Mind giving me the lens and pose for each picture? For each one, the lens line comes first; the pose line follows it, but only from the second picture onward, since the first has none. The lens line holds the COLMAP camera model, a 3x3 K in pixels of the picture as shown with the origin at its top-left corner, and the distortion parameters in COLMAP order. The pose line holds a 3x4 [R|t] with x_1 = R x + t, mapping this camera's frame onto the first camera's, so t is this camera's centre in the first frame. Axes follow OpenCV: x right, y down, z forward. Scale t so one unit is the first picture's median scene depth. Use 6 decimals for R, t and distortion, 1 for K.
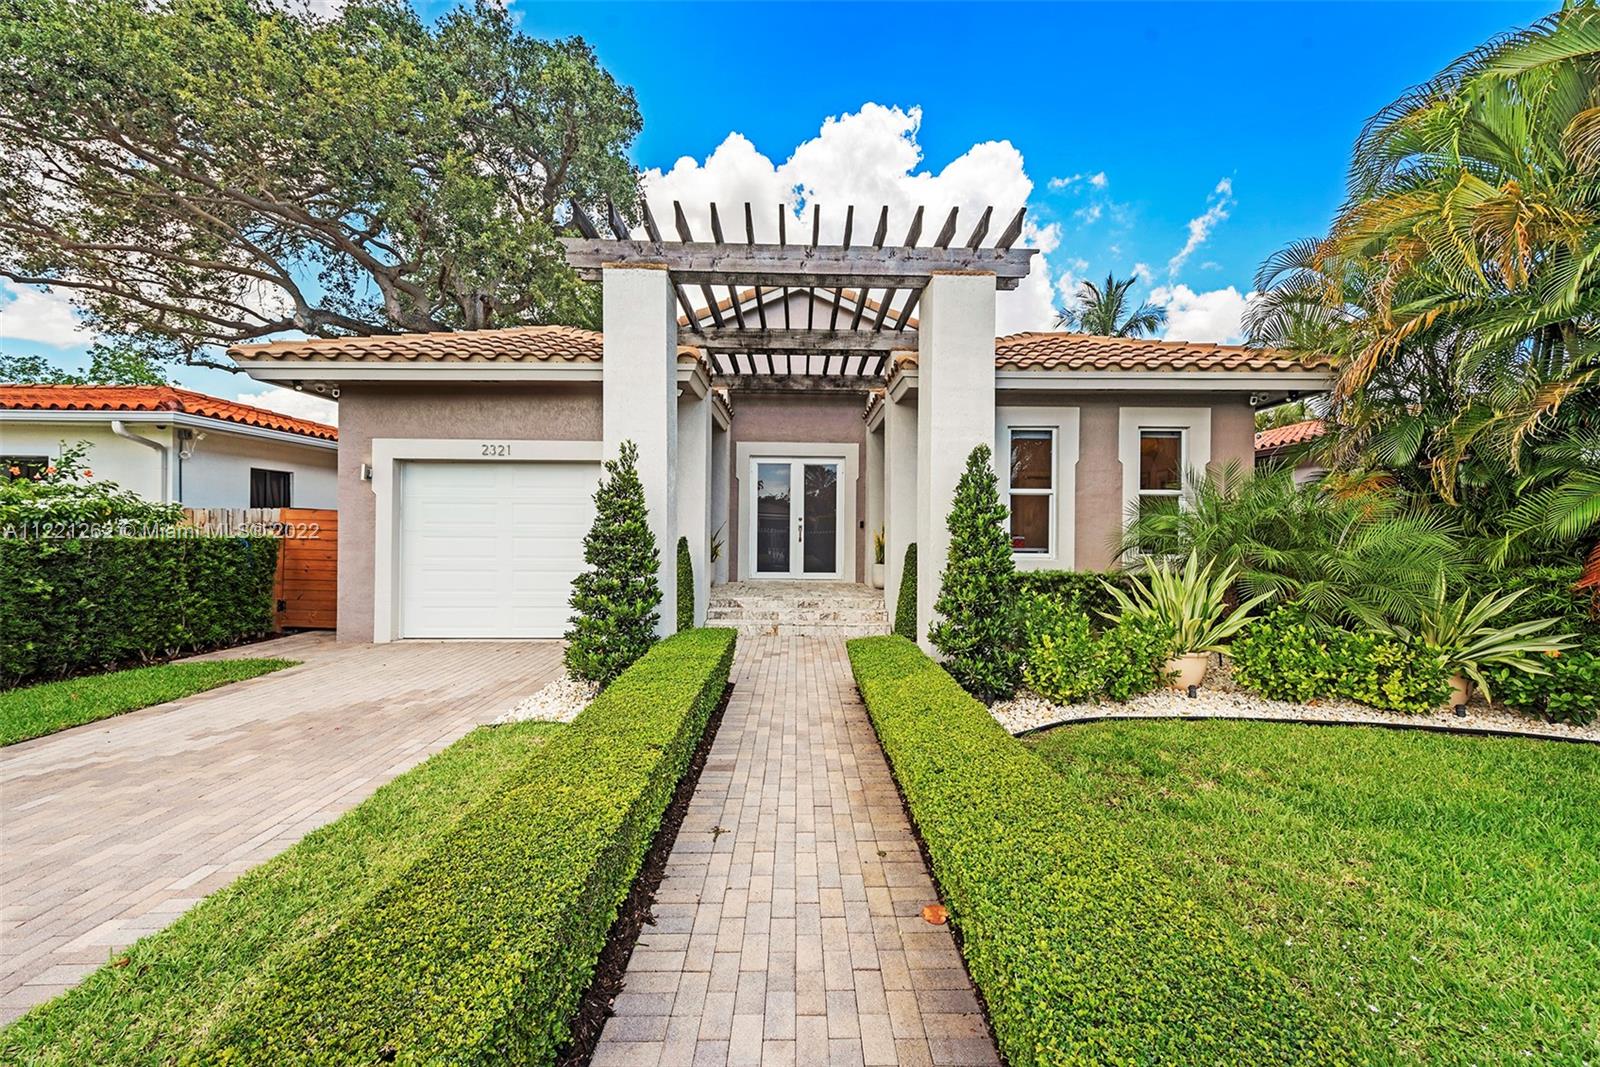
lens RADIAL K [[633.1, 0, 799.6], [0, 633.1, 533.7], [0, 0, 1]] dist [0.018433, -0.001412]
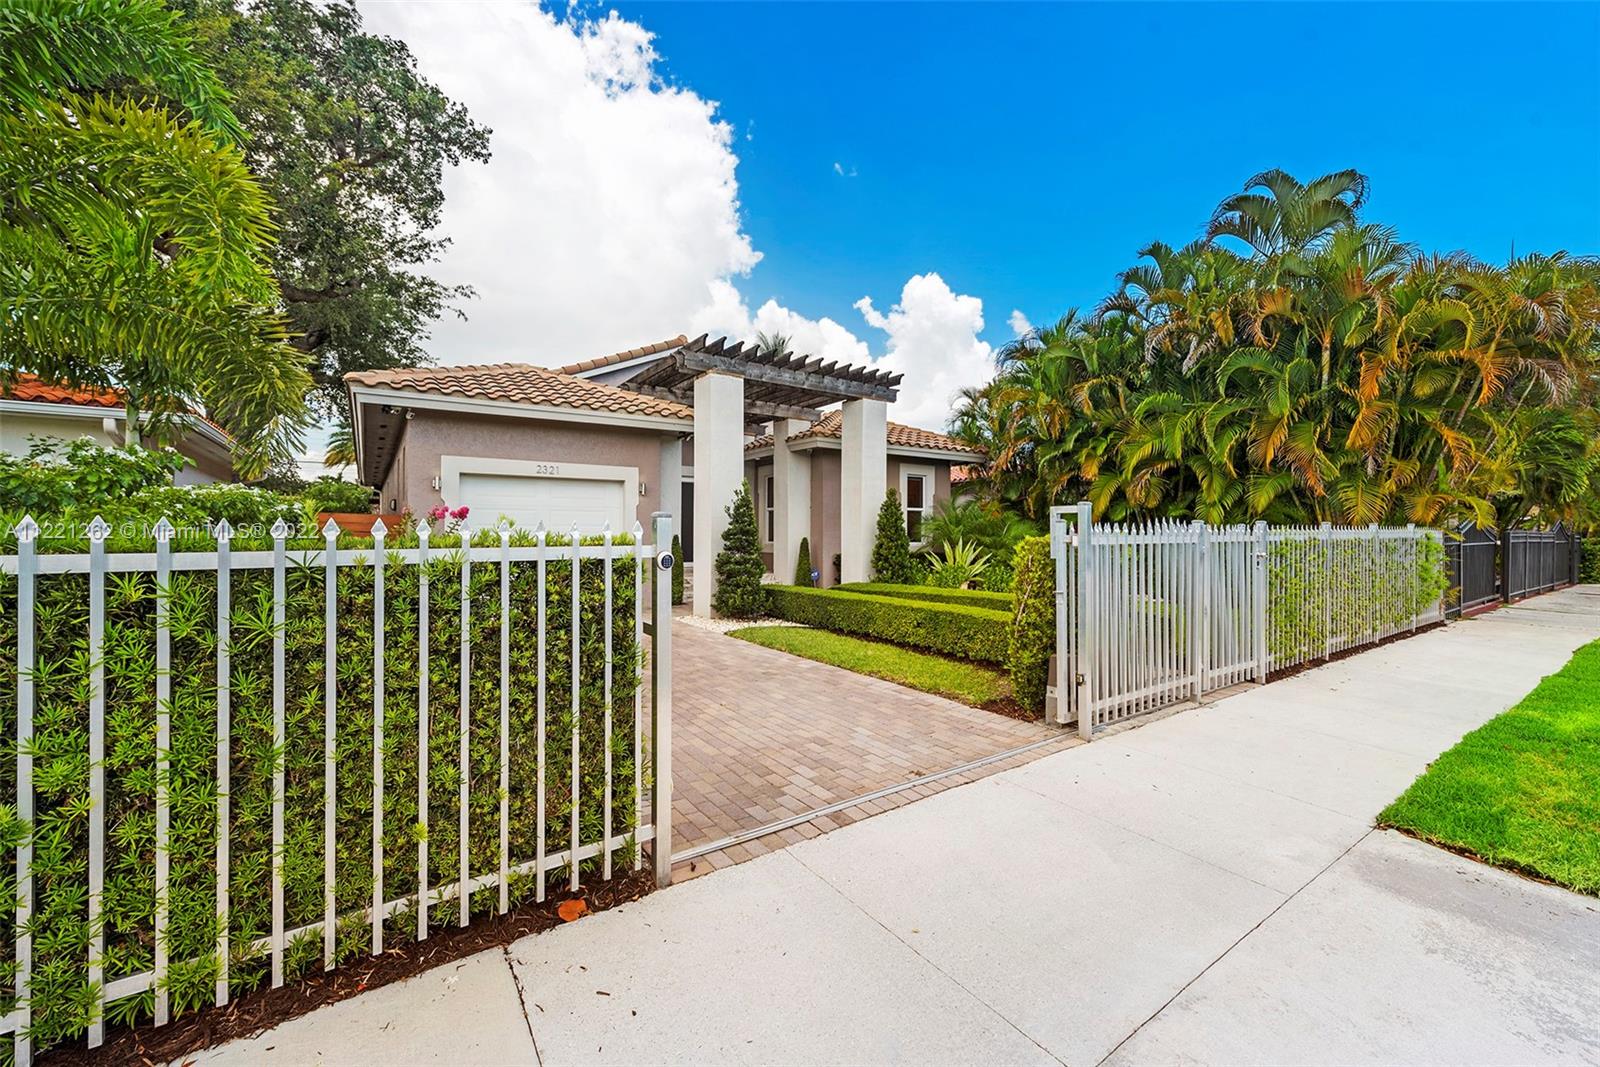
lens RADIAL K [[633.1, 0, 806.6], [0, 633.1, 532.3], [0, 0, 1]] dist [0.018433, -0.001412]
pose [[0.828417, -0.004649, 0.560092, -0.828533], [0.010162, 0.999926, -0.006729, 0.012774], [-0.560019, 0.011266, 0.828403, -0.416382]]
